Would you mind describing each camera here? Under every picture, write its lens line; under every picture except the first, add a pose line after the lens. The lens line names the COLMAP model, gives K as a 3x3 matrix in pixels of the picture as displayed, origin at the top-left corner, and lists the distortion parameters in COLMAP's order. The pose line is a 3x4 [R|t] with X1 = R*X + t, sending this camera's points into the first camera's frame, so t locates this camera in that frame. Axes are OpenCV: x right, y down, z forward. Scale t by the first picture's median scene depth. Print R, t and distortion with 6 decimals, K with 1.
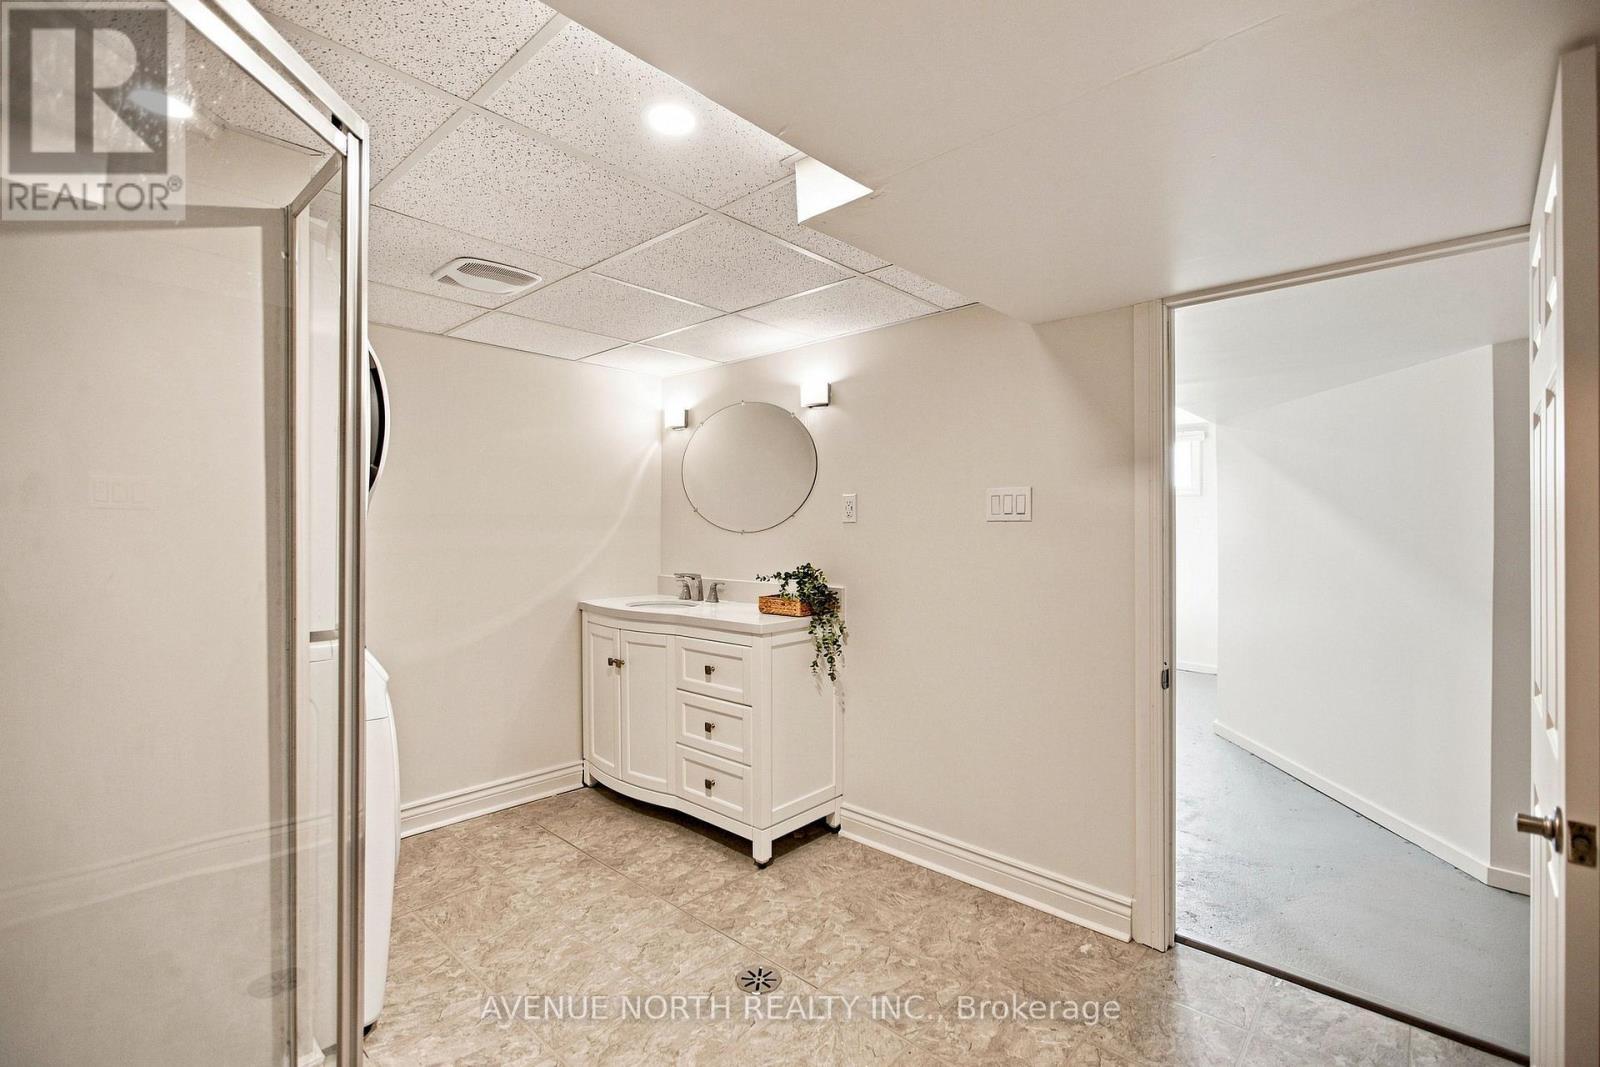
lens RADIAL K [[713.0, 0, 799.3], [0, 713.0, 531.2], [0, 0, 1]] dist [-0.011283, 0.000278]
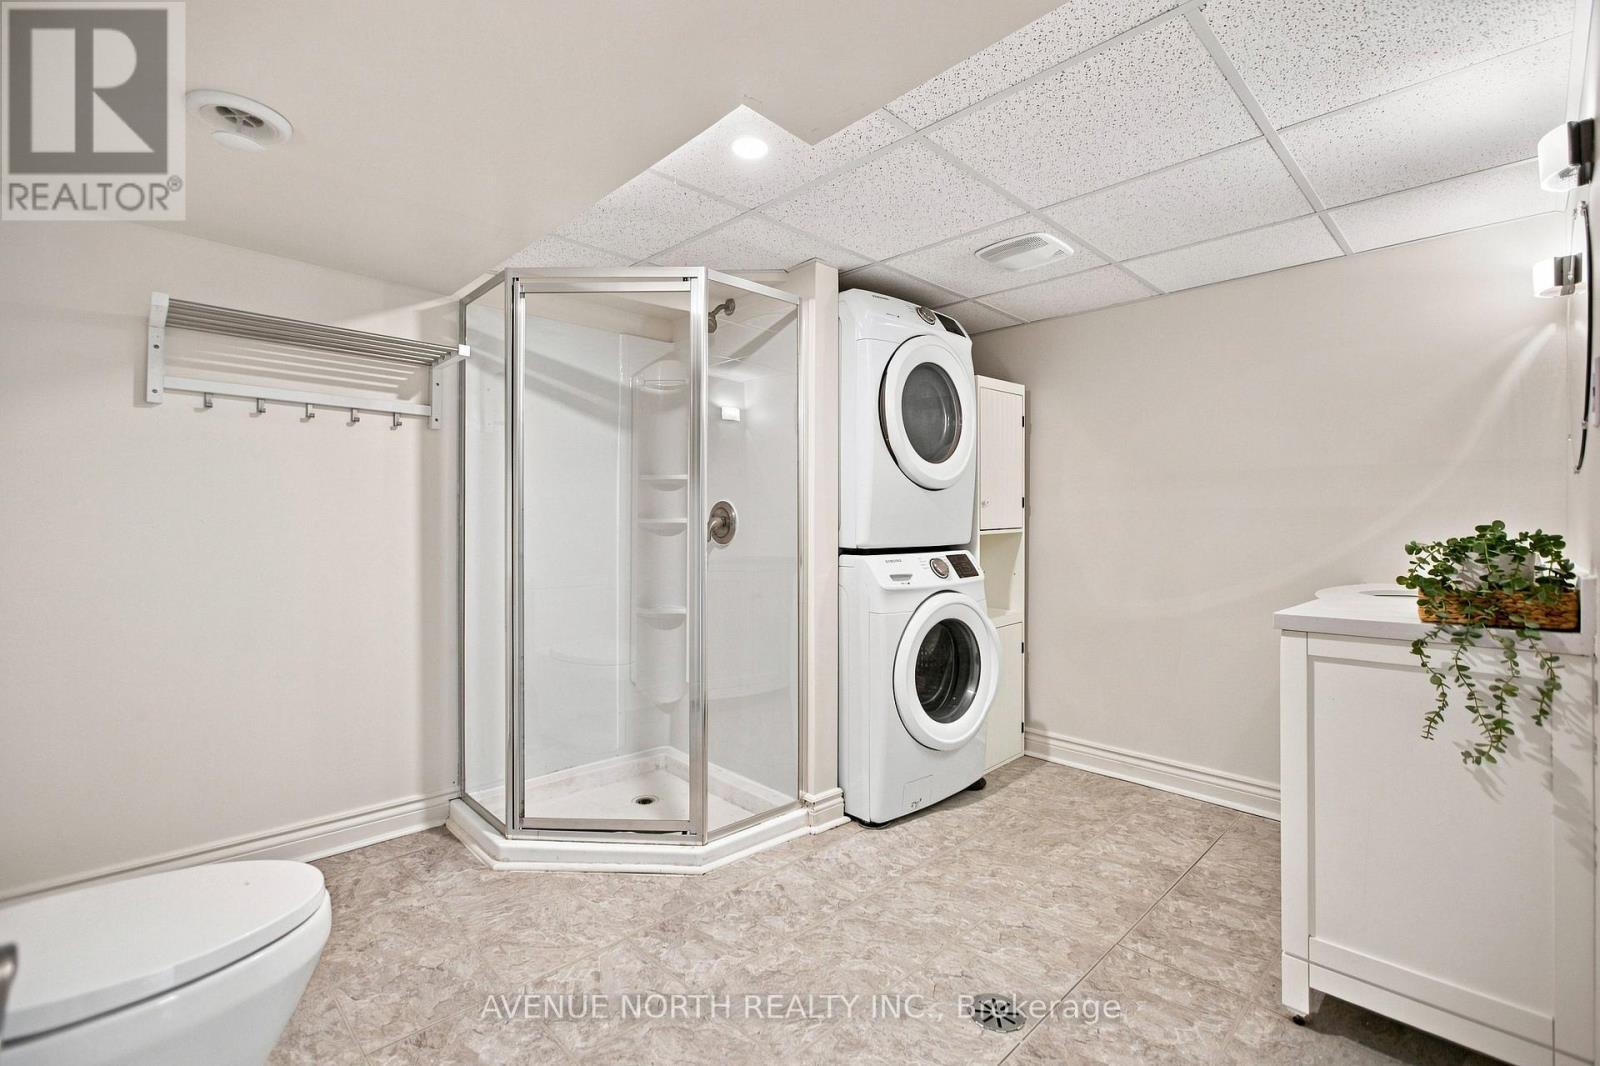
lens RADIAL K [[713.0, 0, 799.8], [0, 713.0, 528.1], [0, 0, 1]] dist [-0.011283, 0.000278]
pose [[-0.070791, 0.000369, -0.997491, 0.589145], [-0.005824, 0.999983, 0.000784, 0.060108], [0.997474, 0.005865, -0.070787, 0.639048]]
